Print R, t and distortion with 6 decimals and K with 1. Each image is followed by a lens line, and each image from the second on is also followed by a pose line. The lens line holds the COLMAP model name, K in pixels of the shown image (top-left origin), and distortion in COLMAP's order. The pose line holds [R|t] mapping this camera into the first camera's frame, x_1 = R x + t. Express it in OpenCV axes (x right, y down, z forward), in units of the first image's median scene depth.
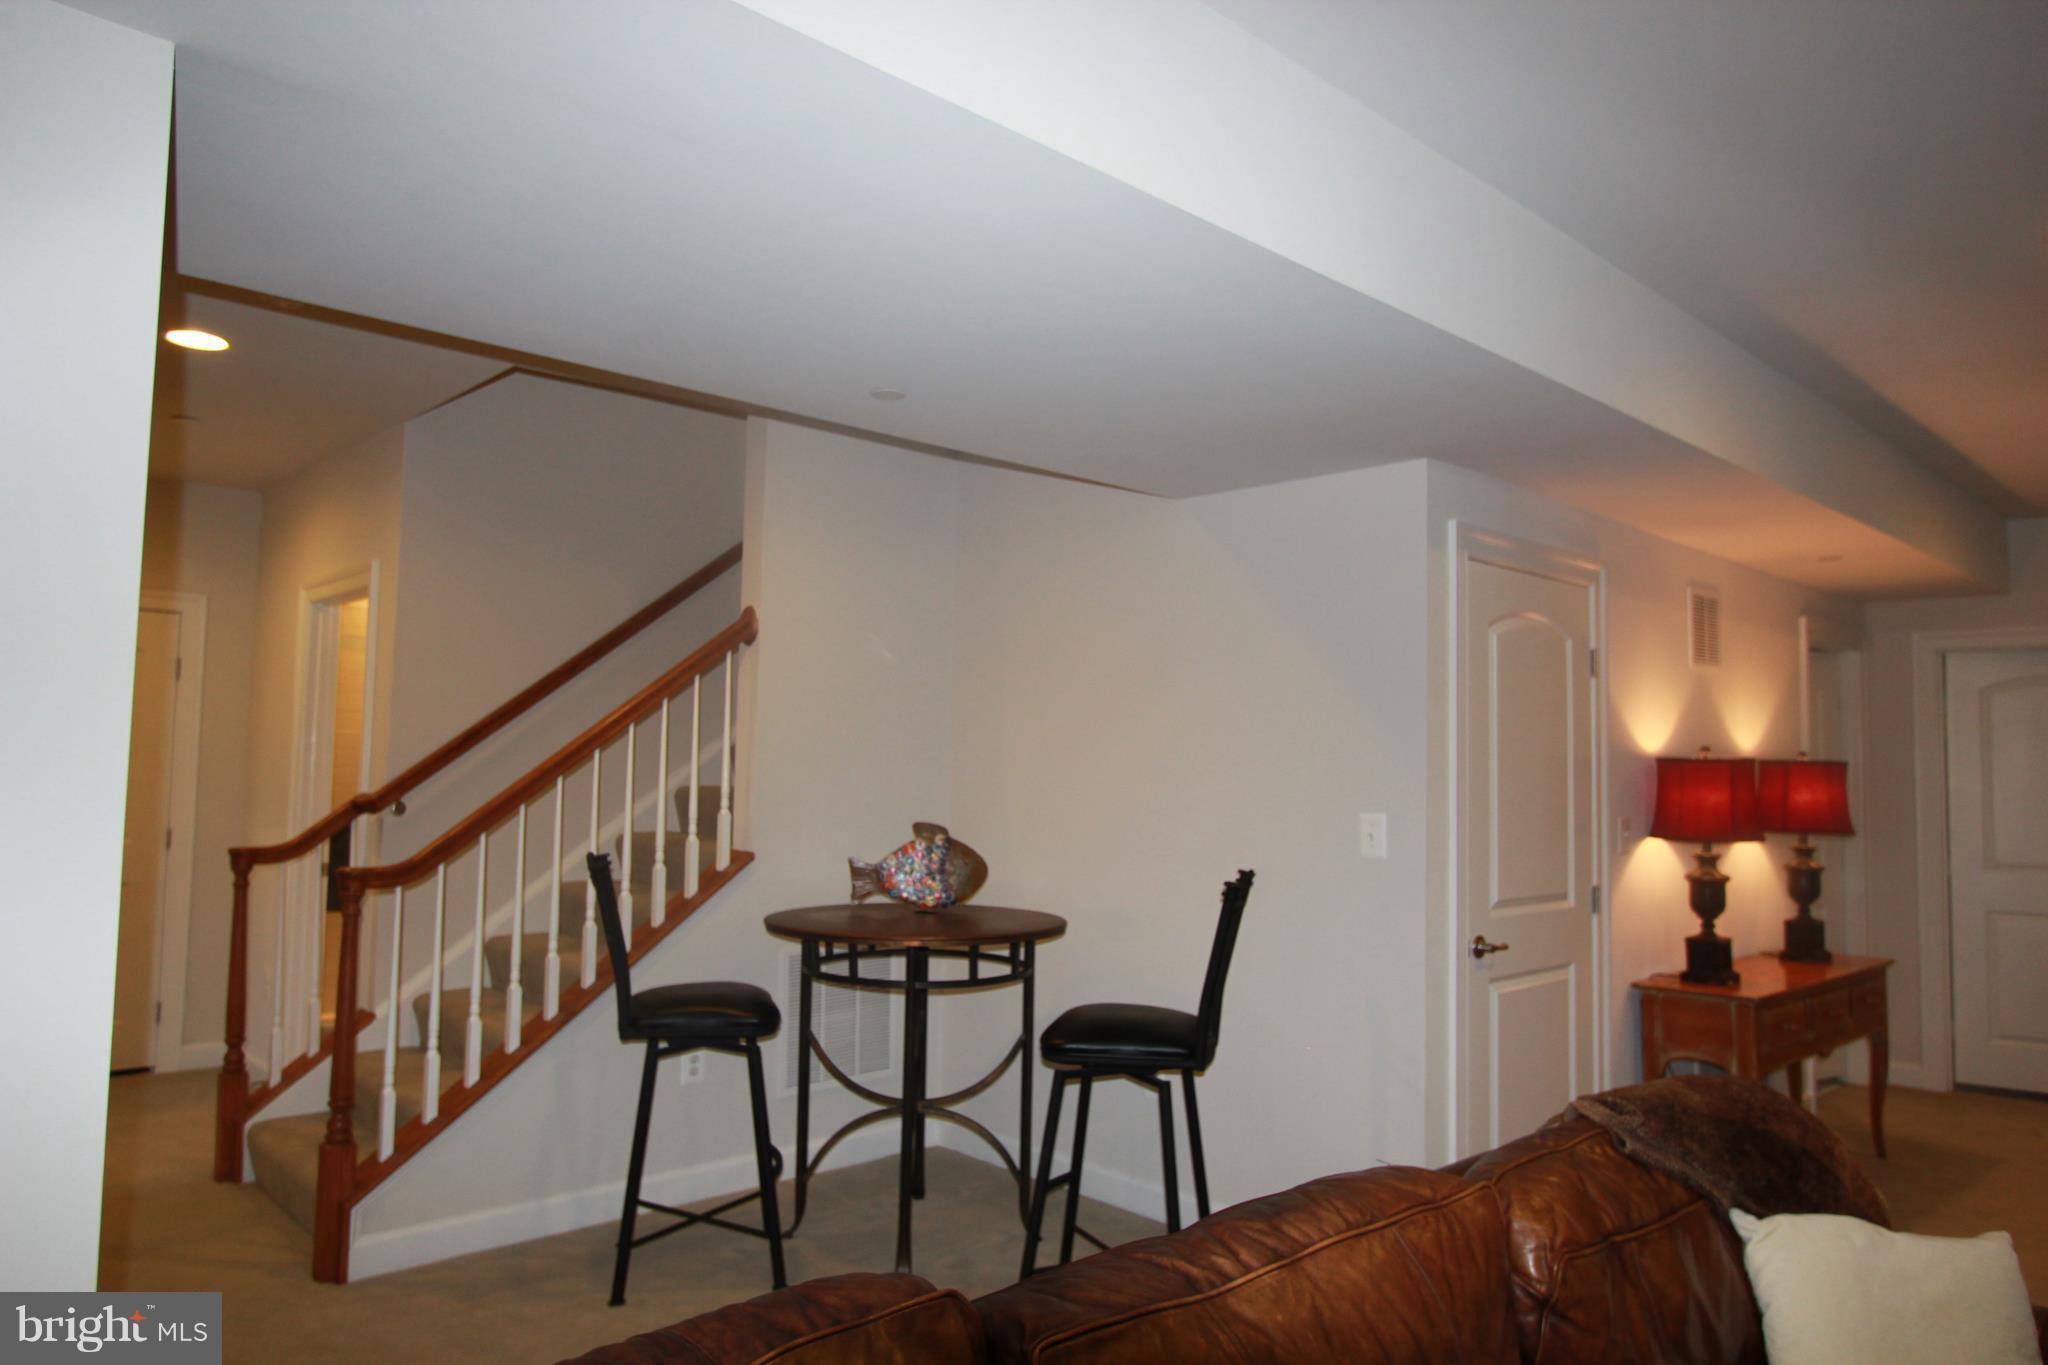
lens RADIAL K [[1318.0, 0, 1063.0], [0, 1318.0, 684.1], [0, 0, 1]] dist [0.000288, 0.001346]
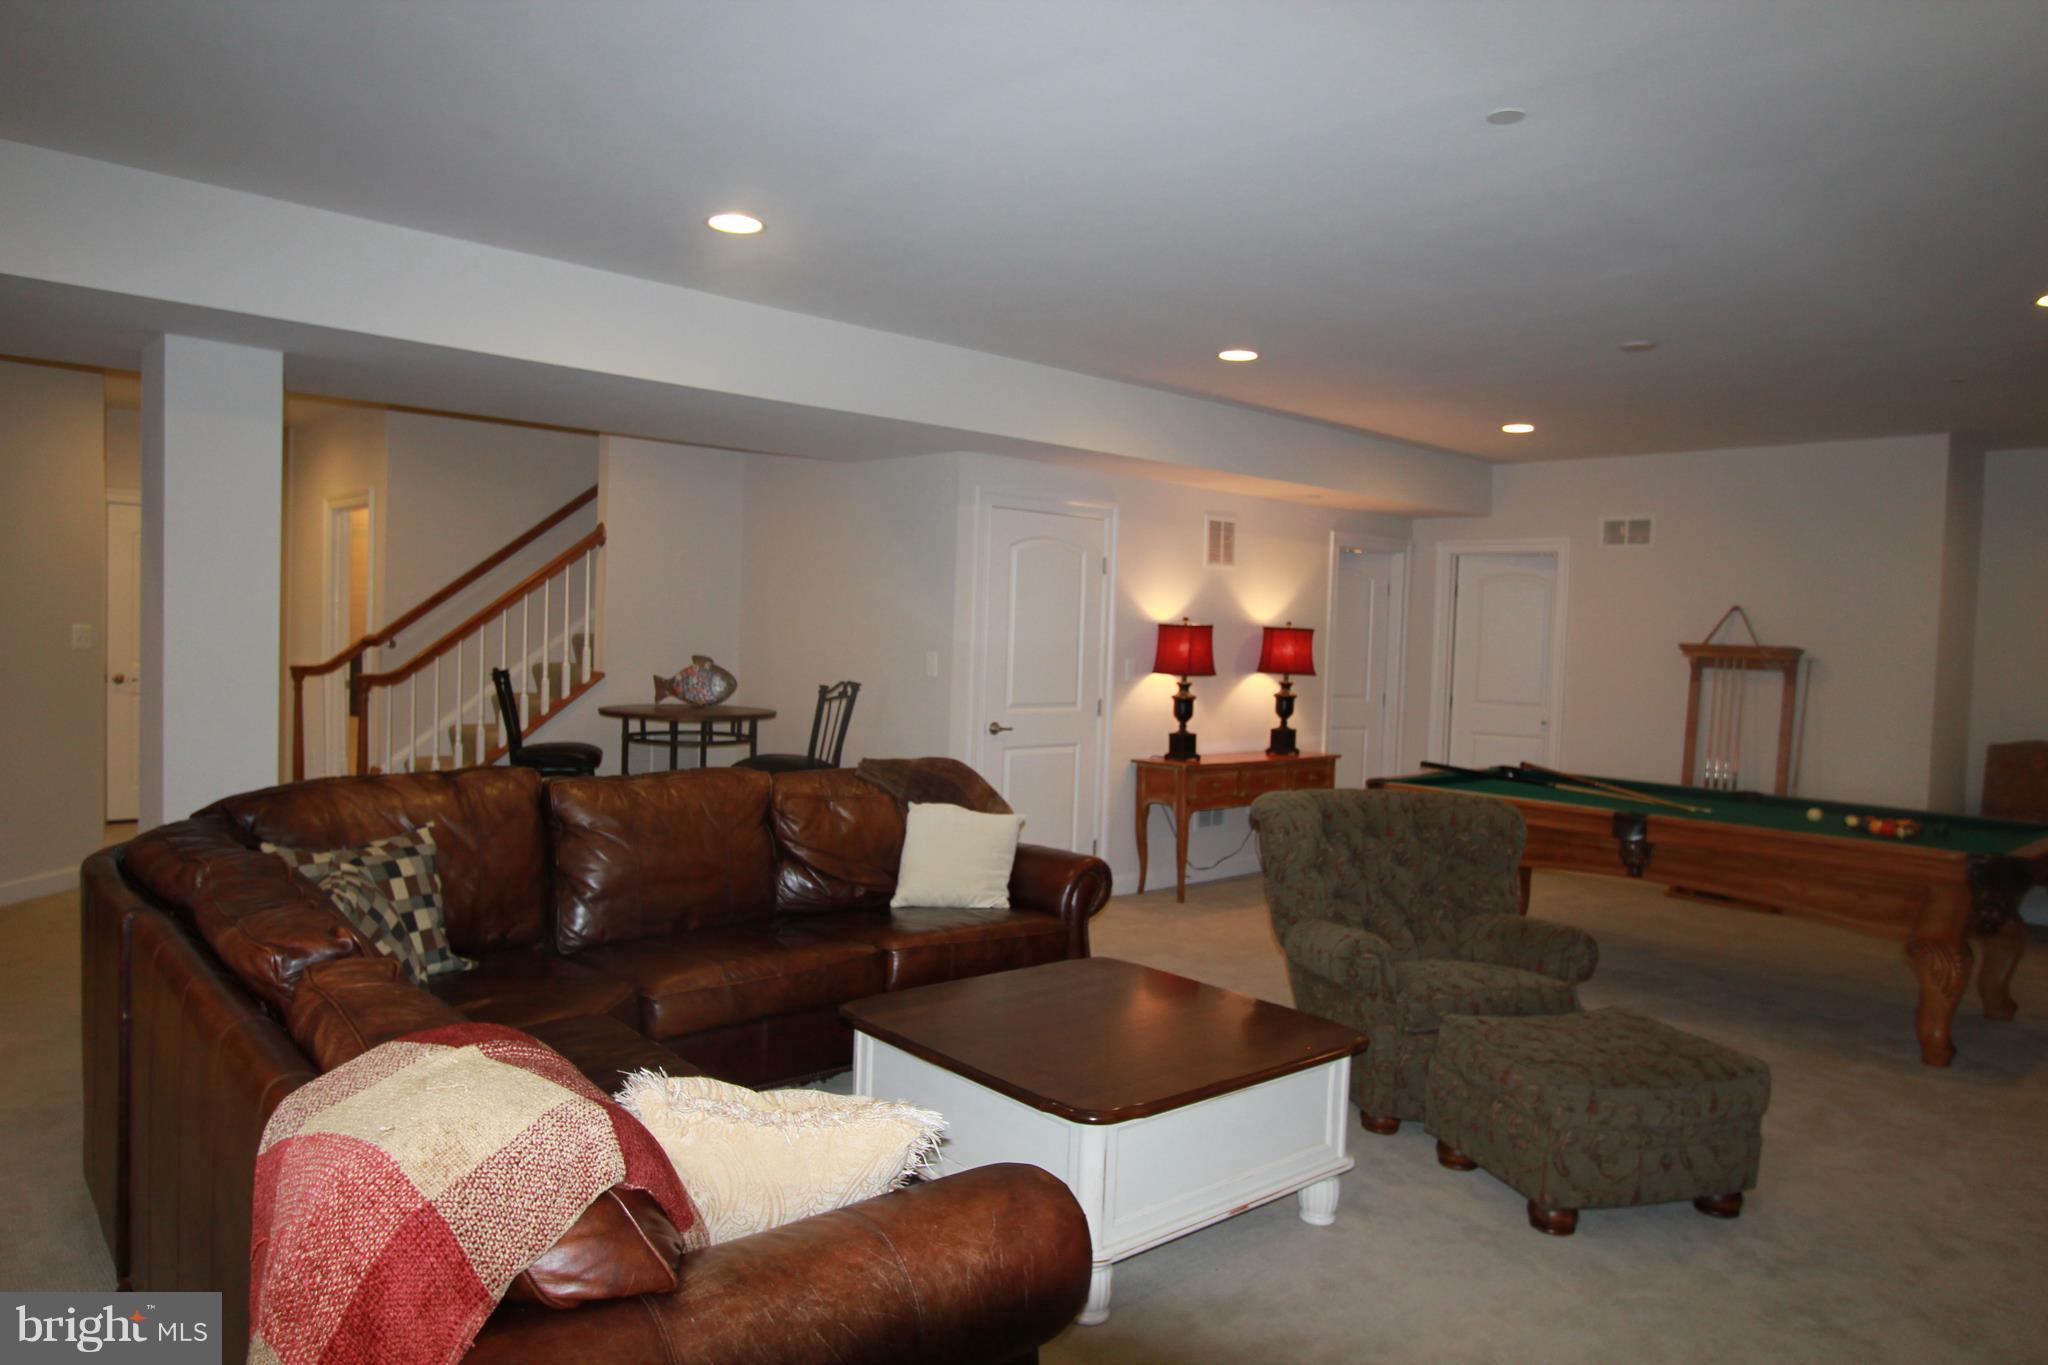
lens RADIAL K [[1340.7, 0, 1059.0], [0, 1340.7, 666.8], [0, 0, 1]] dist [0.002389, 0.003465]
pose [[0.999756, 0.015061, -0.016148, 0.355836], [-0.013505, 0.995622, 0.092488, -0.042312], [0.017470, -0.092247, 0.995583, -0.652658]]
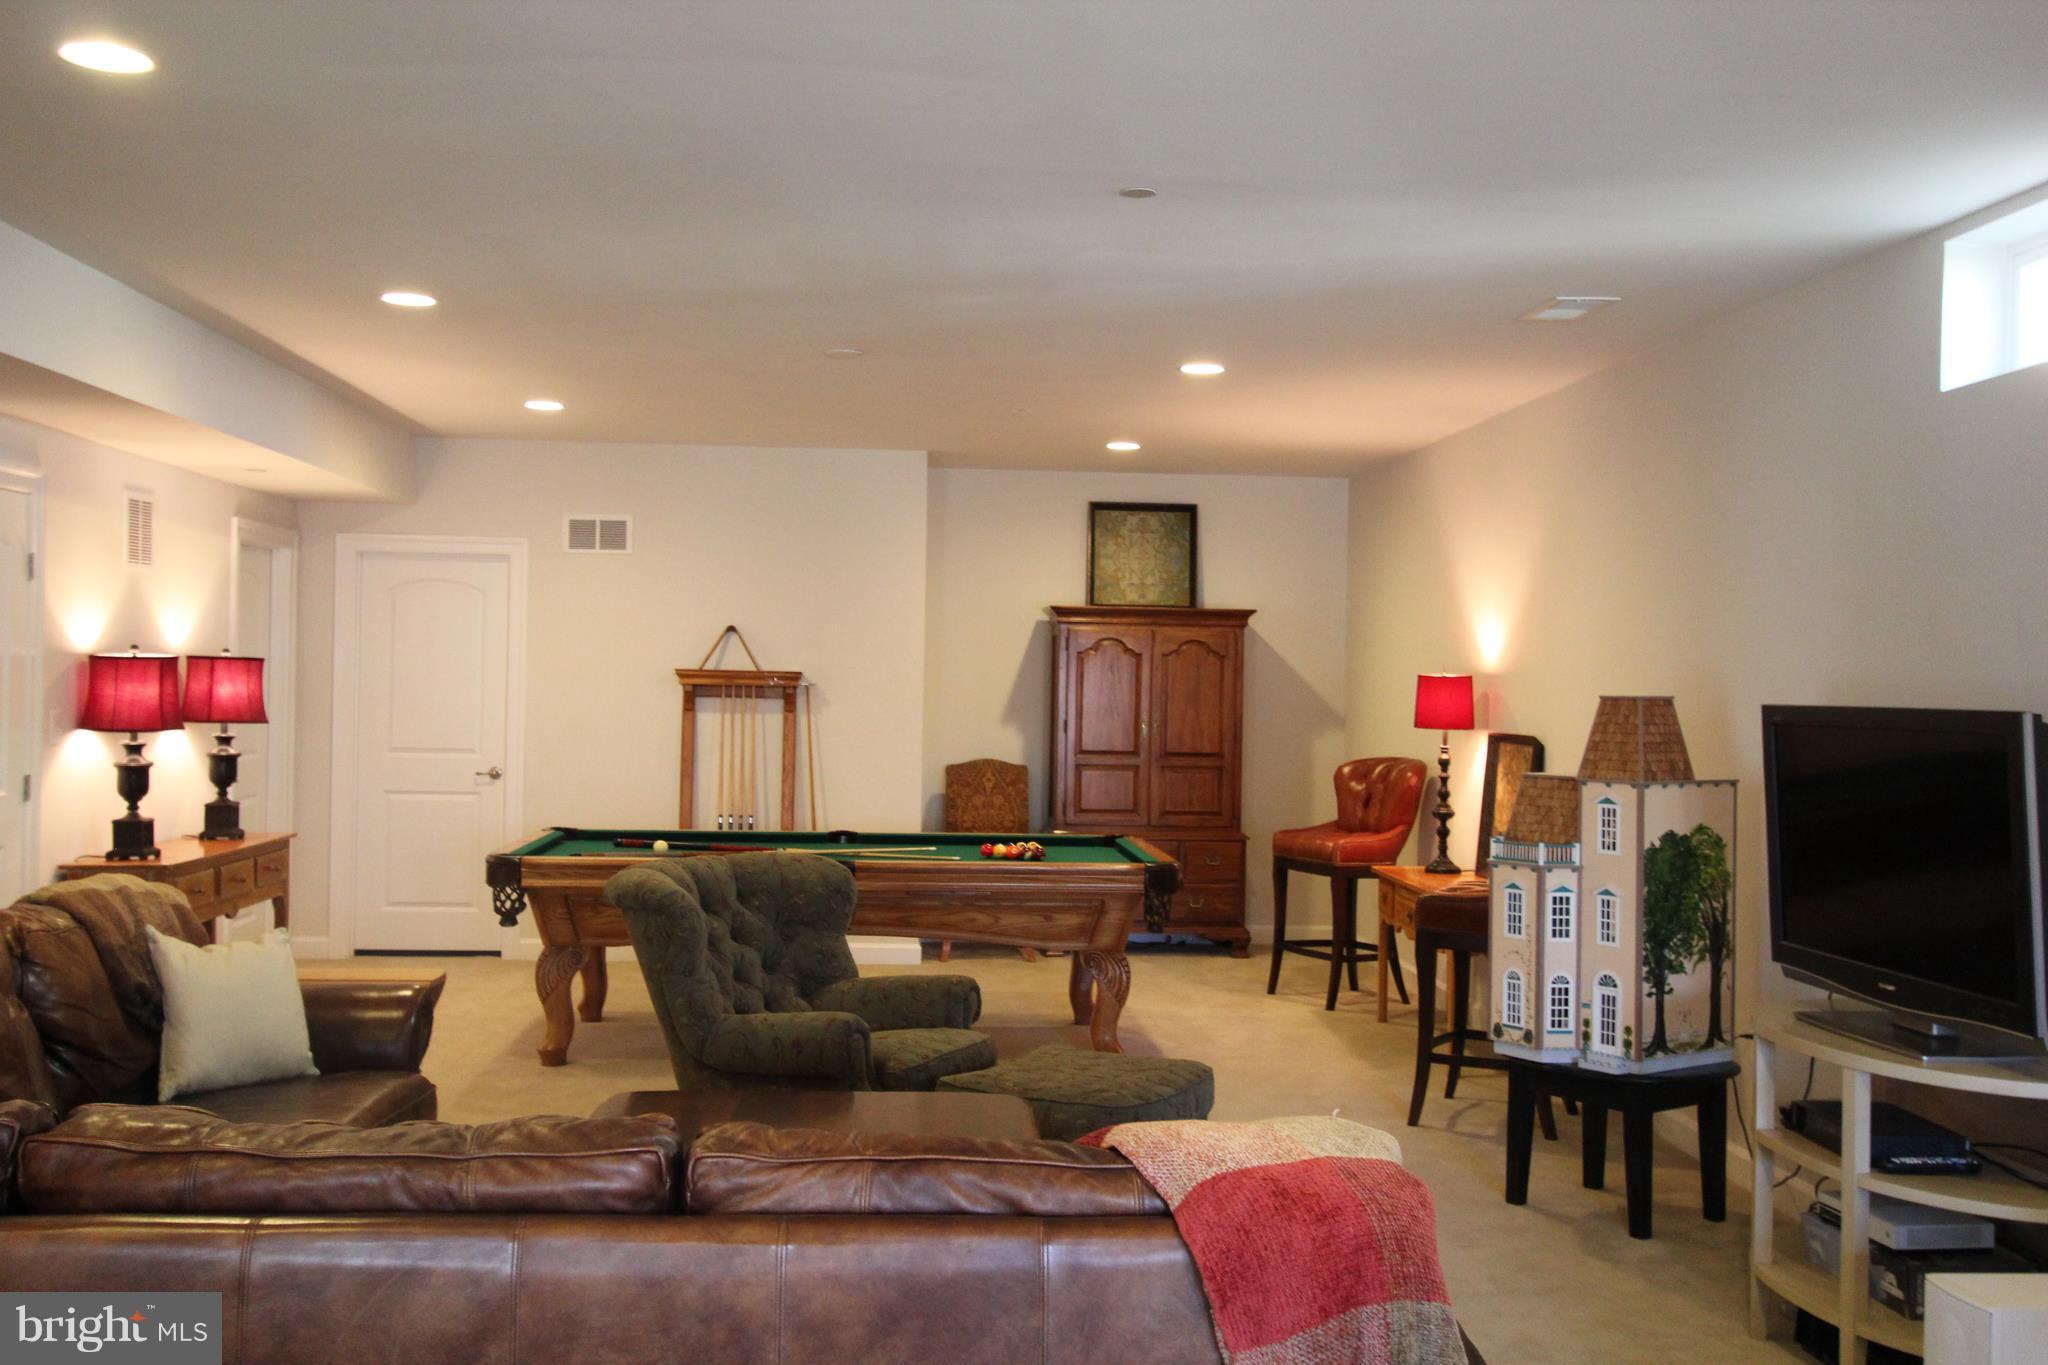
lens RADIAL K [[1966.4, 0, 970.2], [0, 1966.4, 682.6], [0, 0, 1]] dist [0.061300, -0.008813]
pose [[0.664763, -0.009644, 0.746992, -0.276481], [-0.052177, 0.996875, 0.059303, -0.054142], [-0.745230, -0.078399, 0.662183, -0.594517]]
